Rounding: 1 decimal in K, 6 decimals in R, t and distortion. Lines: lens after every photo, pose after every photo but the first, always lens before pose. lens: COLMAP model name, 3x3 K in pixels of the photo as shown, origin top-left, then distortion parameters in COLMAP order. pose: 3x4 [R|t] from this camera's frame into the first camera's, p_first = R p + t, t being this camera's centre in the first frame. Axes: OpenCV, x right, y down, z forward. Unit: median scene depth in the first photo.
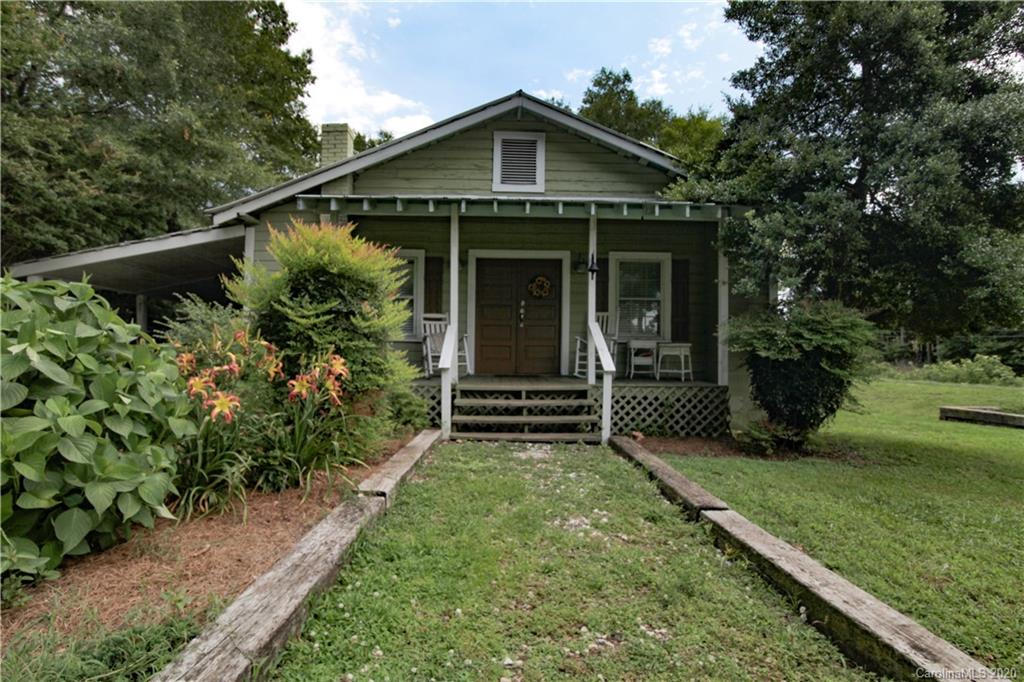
lens RADIAL K [[482.5, 0, 512.1], [0, 482.5, 347.7], [0, 0, 1]] dist [-0.017155, -0.000299]
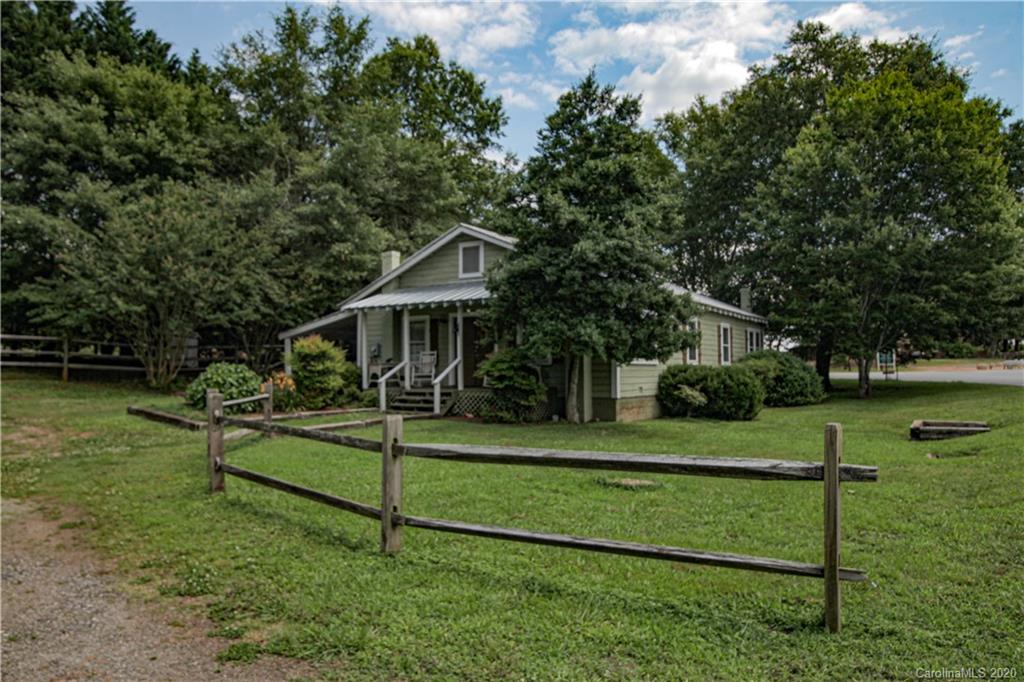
lens RADIAL K [[704.2, 0, 512.0], [0, 704.2, 341.0], [0, 0, 1]] dist [0.001883, 0.001321]
pose [[0.812050, -0.036872, -0.582422, 1.649878], [0.026528, 0.999303, -0.026278, -0.034709], [0.582984, 0.005888, 0.812462, -0.968783]]
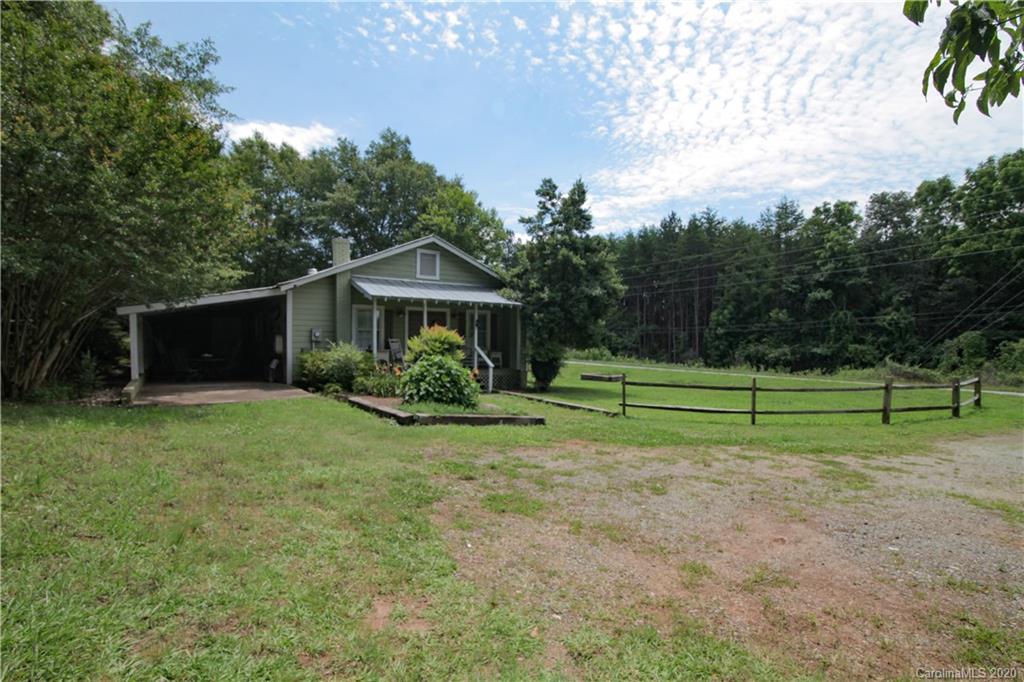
lens RADIAL K [[469.3, 0, 512.3], [0, 469.3, 346.5], [0, 0, 1]] dist [-0.014606, 0.000118]
pose [[0.830206, -0.011558, 0.557336, -0.864498], [-0.010461, 0.999286, 0.036306, -0.118979], [-0.557358, -0.035972, 0.829493, -0.940395]]
